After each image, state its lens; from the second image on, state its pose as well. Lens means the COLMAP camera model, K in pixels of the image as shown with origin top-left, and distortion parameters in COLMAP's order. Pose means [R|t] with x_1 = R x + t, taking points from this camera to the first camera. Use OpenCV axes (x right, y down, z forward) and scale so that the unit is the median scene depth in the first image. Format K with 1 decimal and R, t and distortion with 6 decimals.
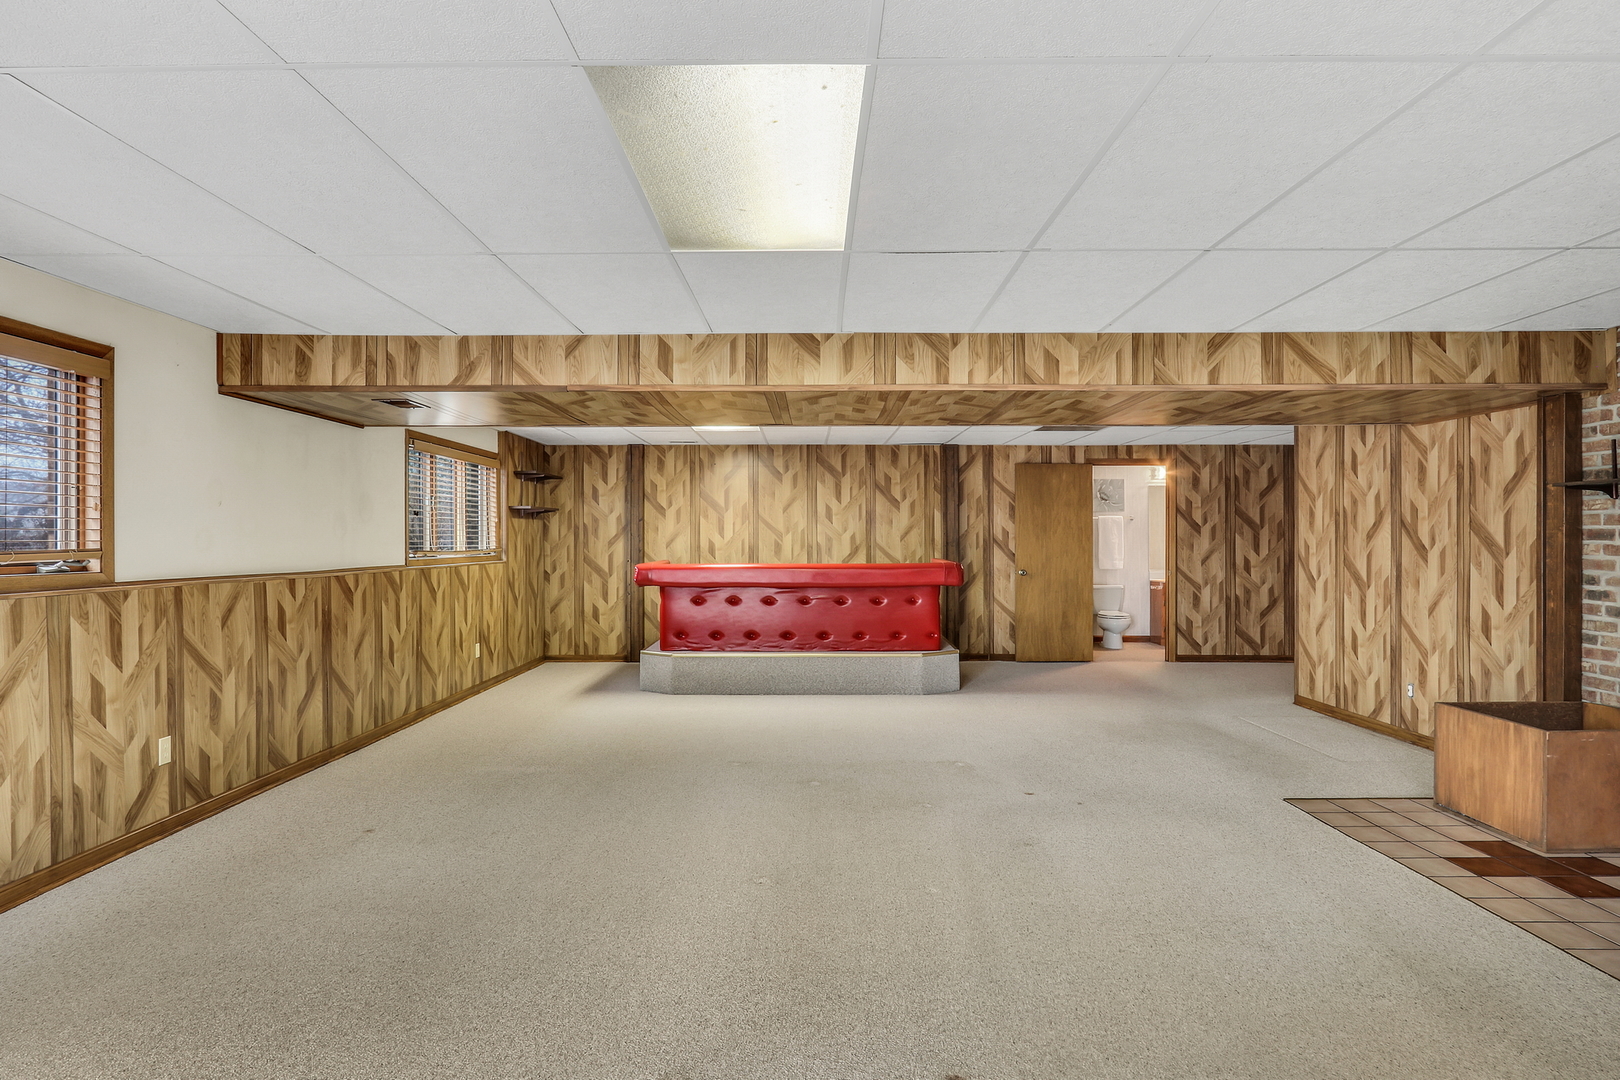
lens RADIAL K [[923.4, 0, 802.9], [0, 923.4, 533.3], [0, 0, 1]] dist [-0.023983, 0.007878]
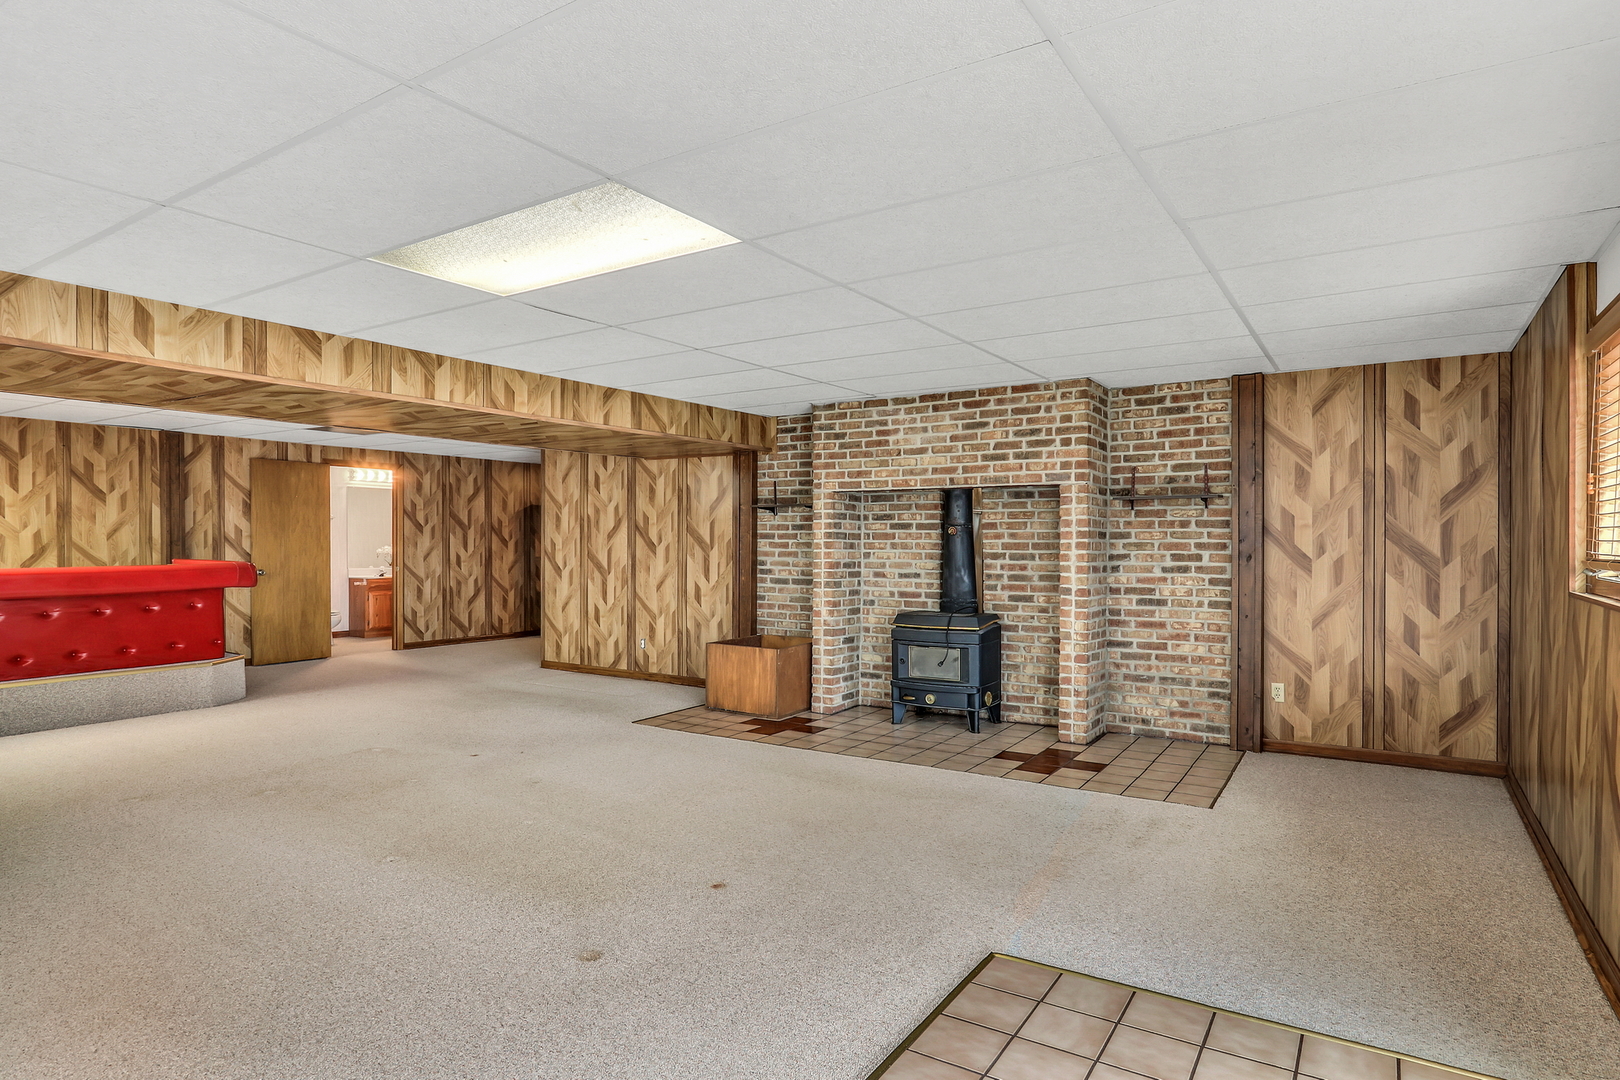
lens RADIAL K [[923.4, 0, 814.2], [0, 923.4, 548.1], [0, 0, 1]] dist [-0.023983, 0.007878]
pose [[0.515221, -0.008179, 0.857018, -0.434932], [-0.007141, 0.999879, 0.013836, -0.000502], [-0.857027, -0.013248, 0.515100, 0.023682]]
